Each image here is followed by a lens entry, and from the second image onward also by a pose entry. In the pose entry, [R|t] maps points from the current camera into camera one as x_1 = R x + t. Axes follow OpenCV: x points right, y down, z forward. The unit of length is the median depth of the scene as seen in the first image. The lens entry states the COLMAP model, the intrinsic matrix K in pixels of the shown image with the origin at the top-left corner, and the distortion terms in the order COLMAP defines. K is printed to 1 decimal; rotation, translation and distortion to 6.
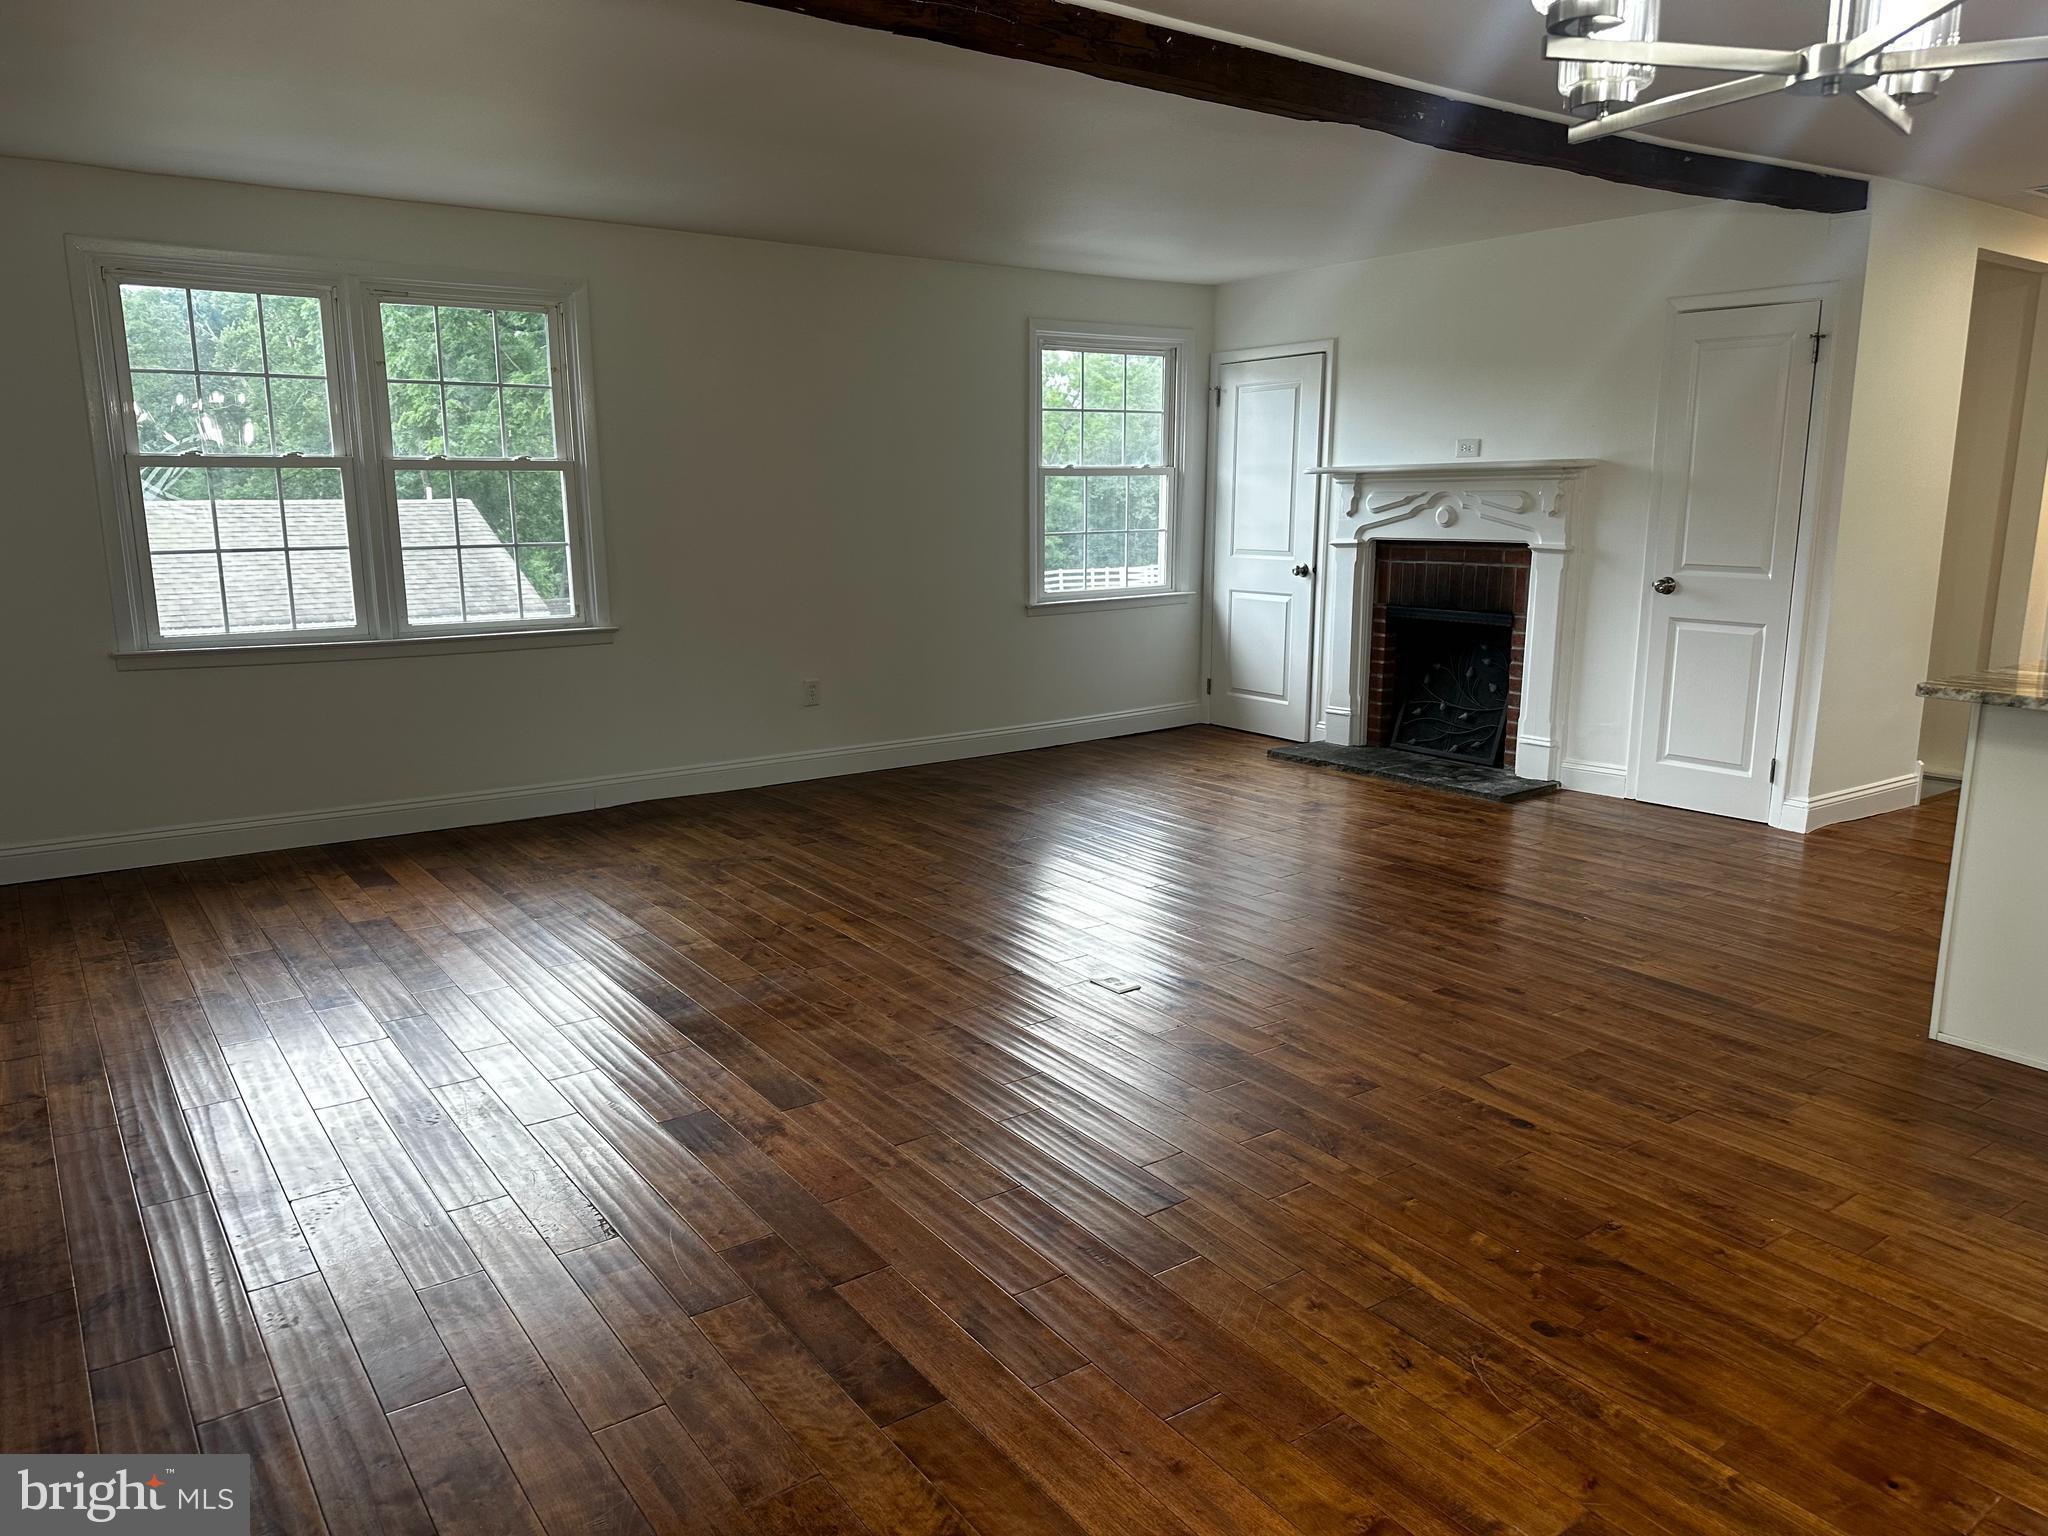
lens RADIAL K [[1441.8, 0, 1013.3], [0, 1441.8, 774.0], [0, 0, 1]] dist [0.048151, -0.008903]
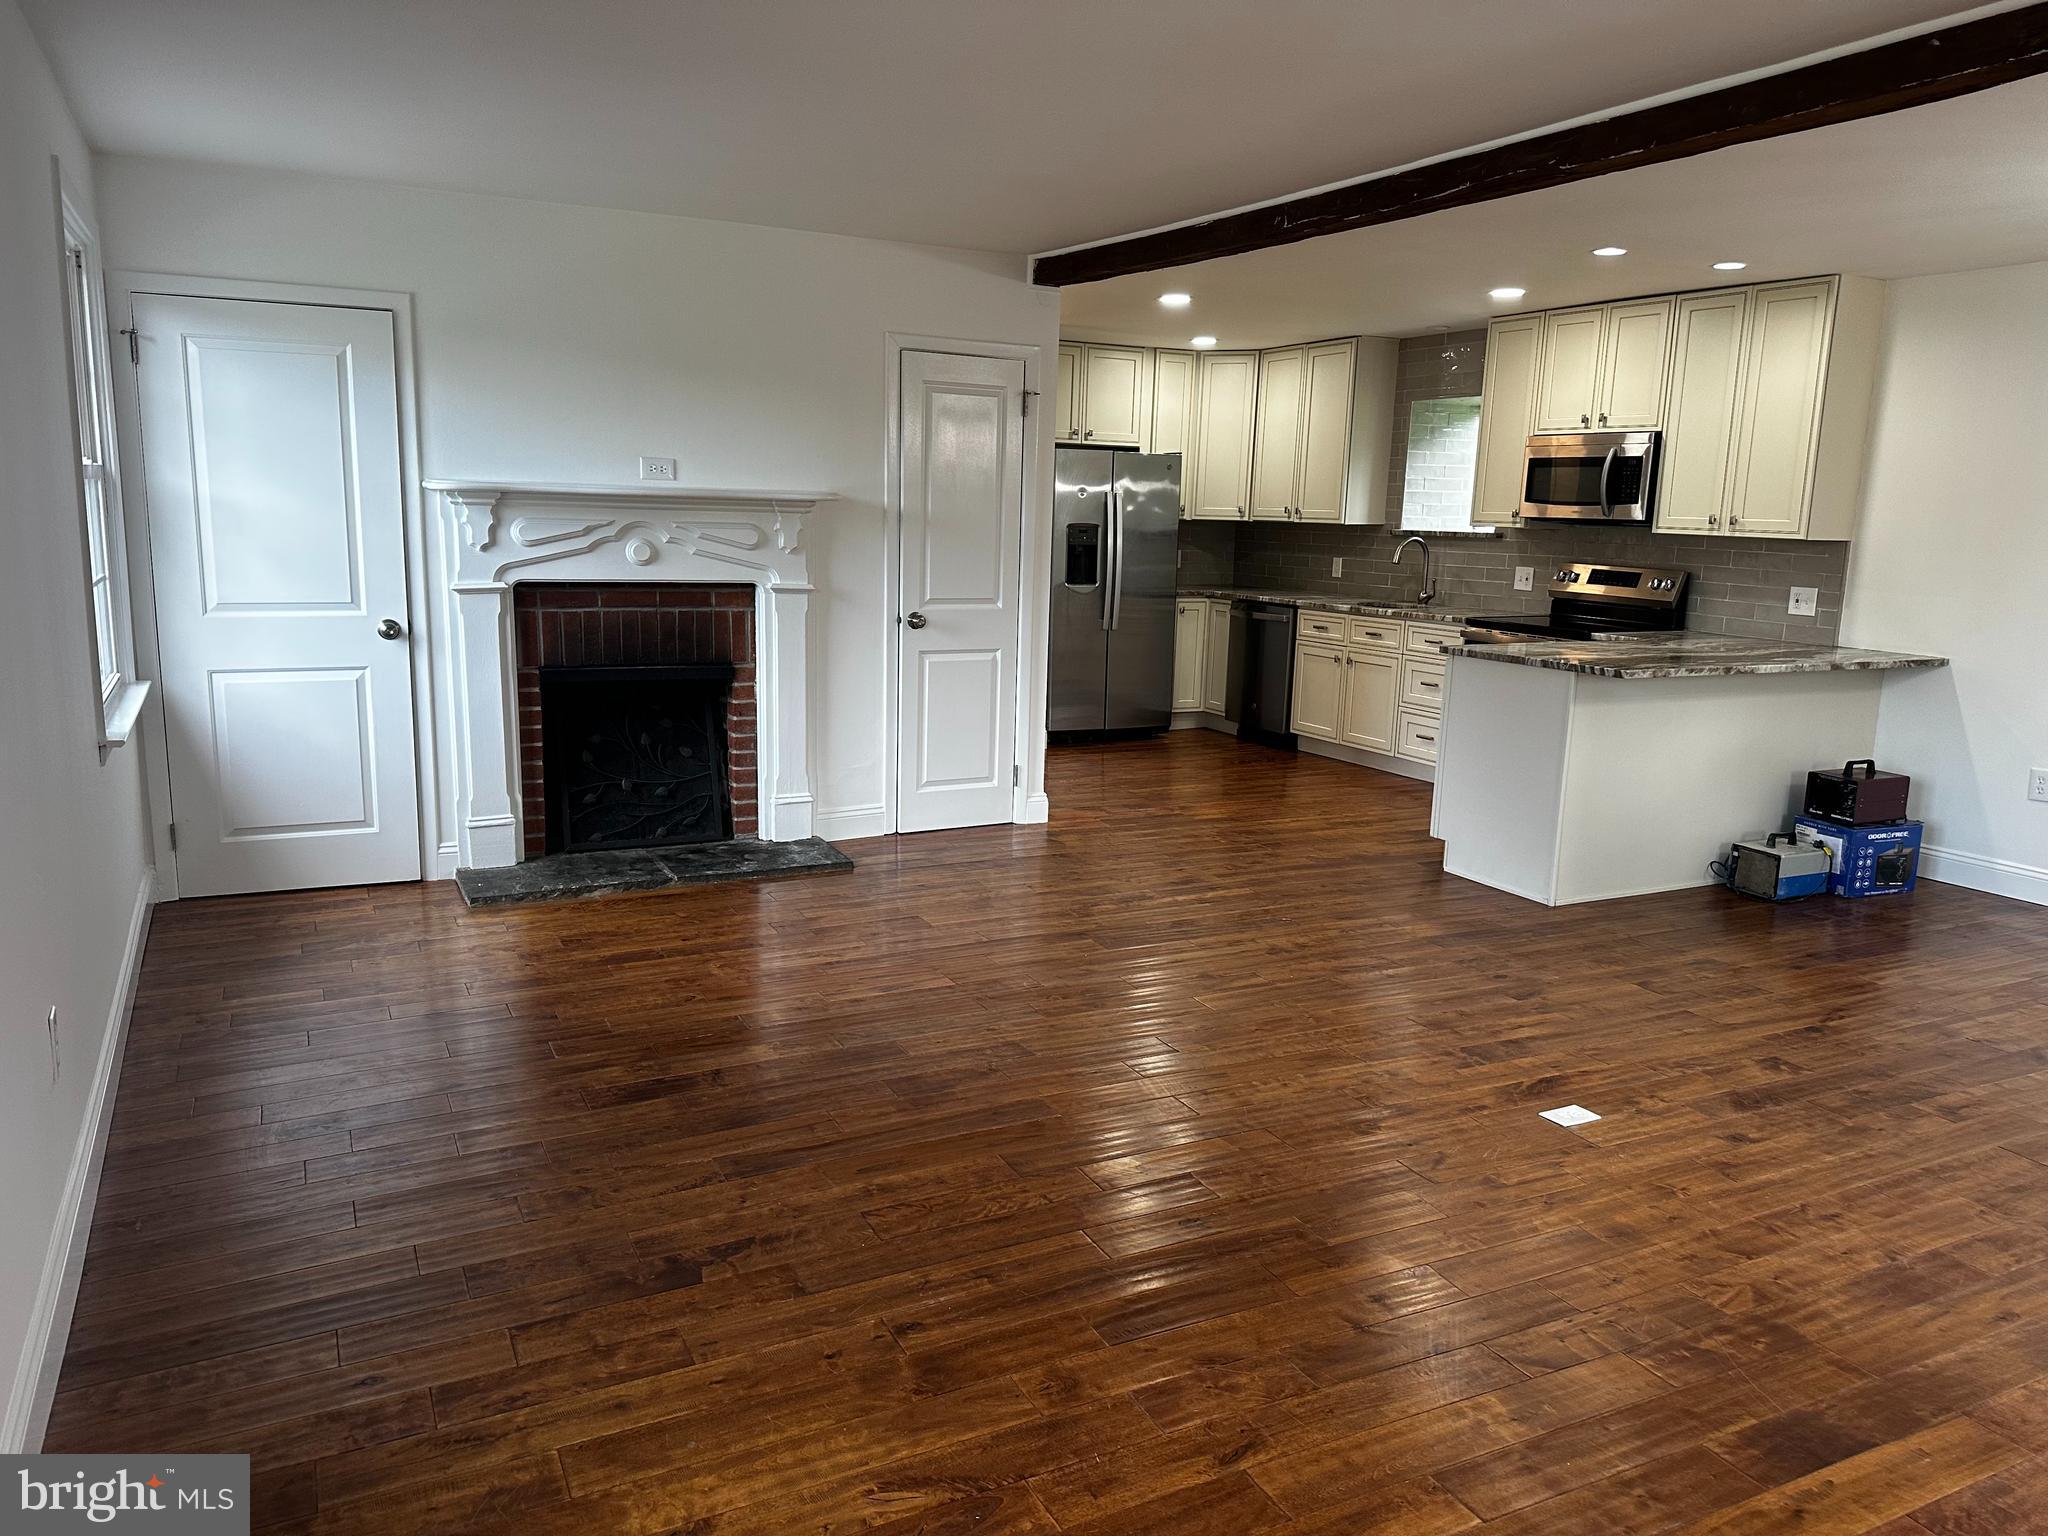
lens RADIAL K [[1441.8, 0, 1018.6], [0, 1441.8, 753.1], [0, 0, 1]] dist [0.048151, -0.008903]
pose [[0.128668, -0.163763, 0.978073, -0.496404], [0.160039, 0.976772, 0.142492, -0.154898], [-0.978689, 0.138196, 0.151888, 0.712205]]
